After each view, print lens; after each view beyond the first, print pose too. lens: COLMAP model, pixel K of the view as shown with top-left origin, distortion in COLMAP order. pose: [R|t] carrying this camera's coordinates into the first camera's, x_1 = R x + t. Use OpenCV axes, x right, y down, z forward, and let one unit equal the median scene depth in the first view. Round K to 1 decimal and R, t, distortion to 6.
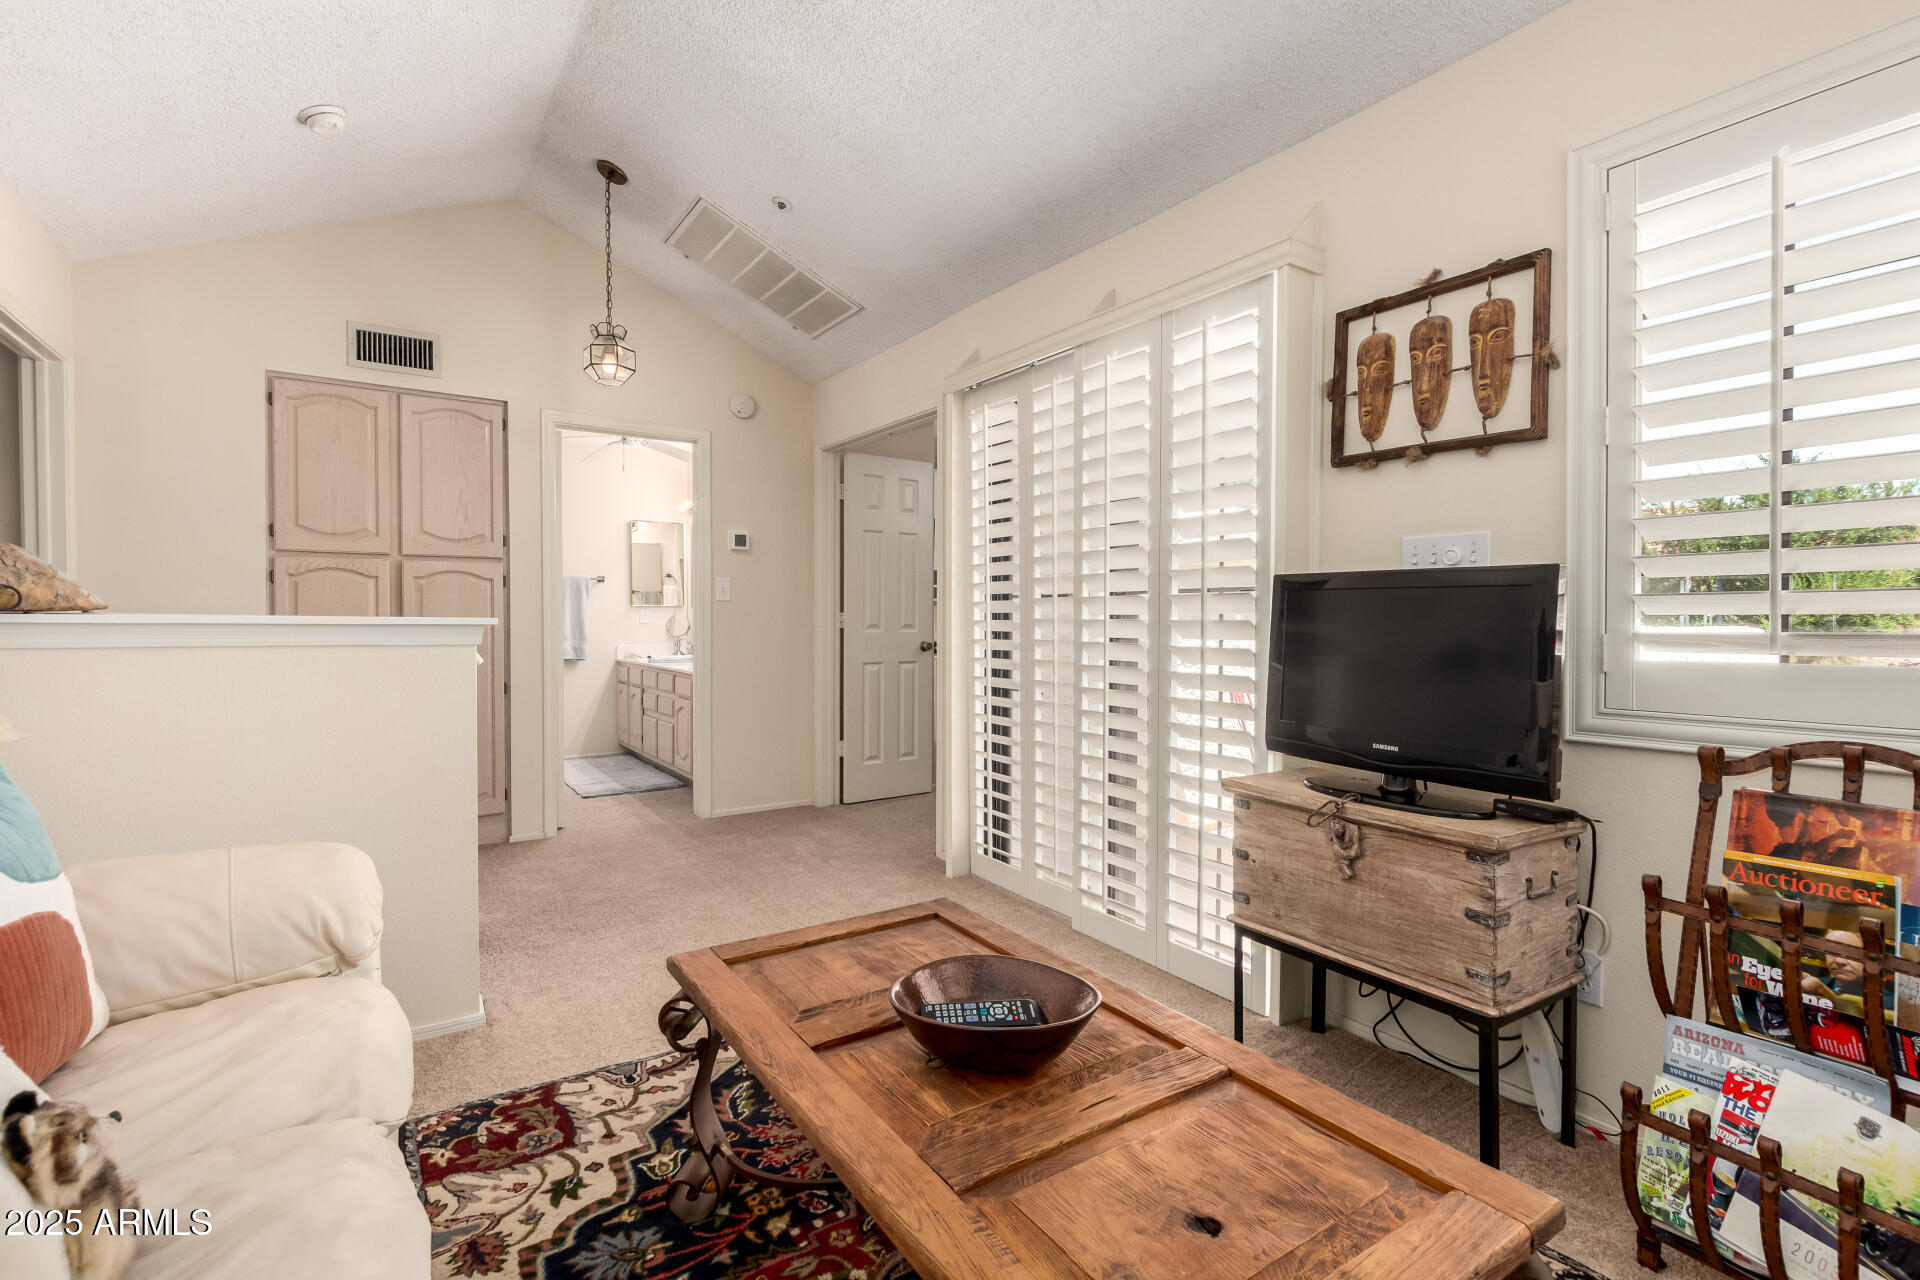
lens RADIAL K [[870.6, 0, 954.4], [0, 870.6, 631.9], [0, 0, 1]] dist [0.001222, 0.000054]
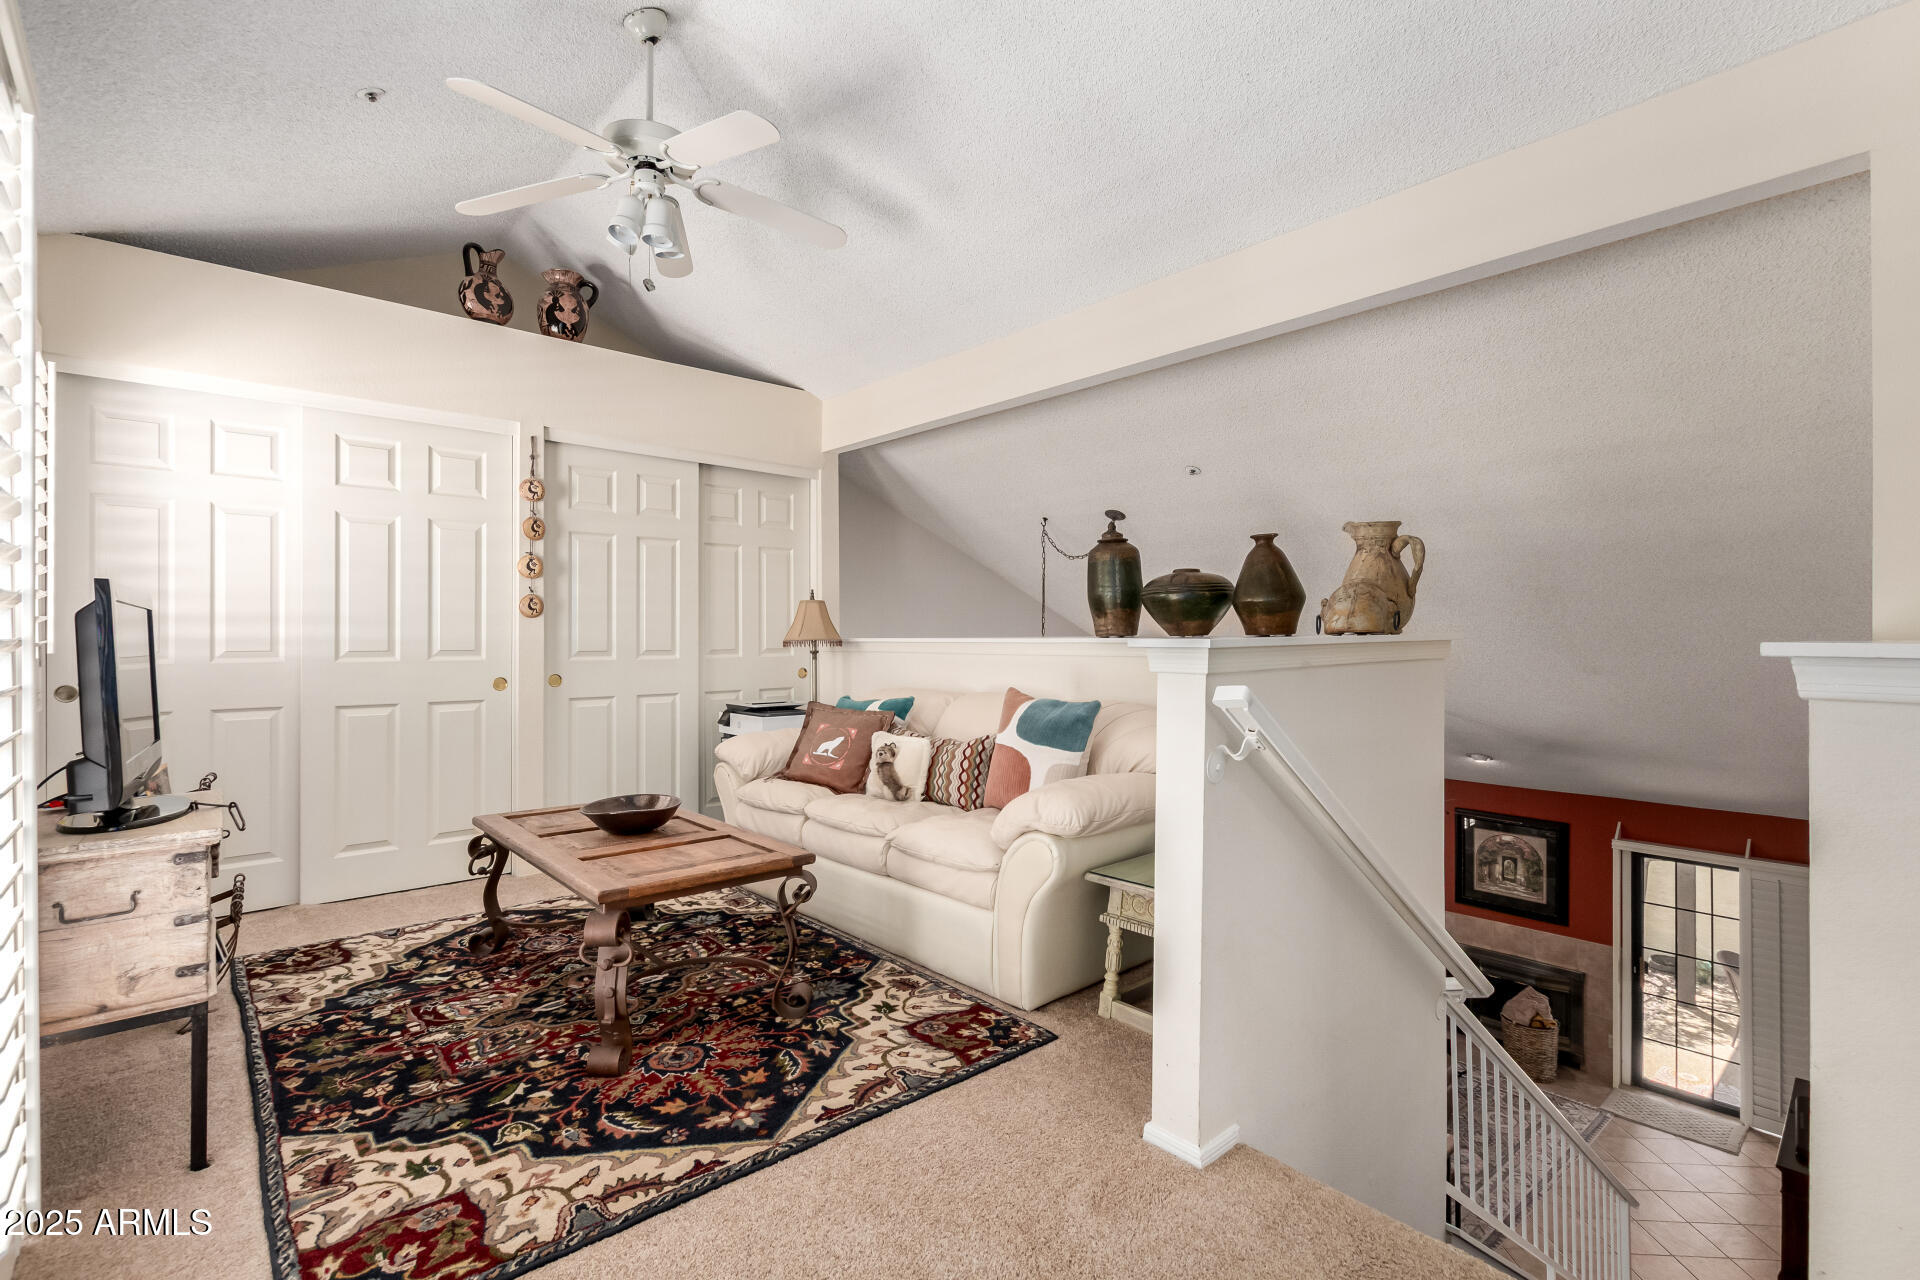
lens RADIAL K [[870.6, 0, 962.3], [0, 870.6, 634.9], [0, 0, 1]] dist [0.001222, 0.000054]
pose [[-0.989866, -0.001755, -0.141994, -0.333788], [-0.003869, 0.999886, 0.014610, -0.038907], [0.141952, 0.015011, -0.989760, 2.333692]]
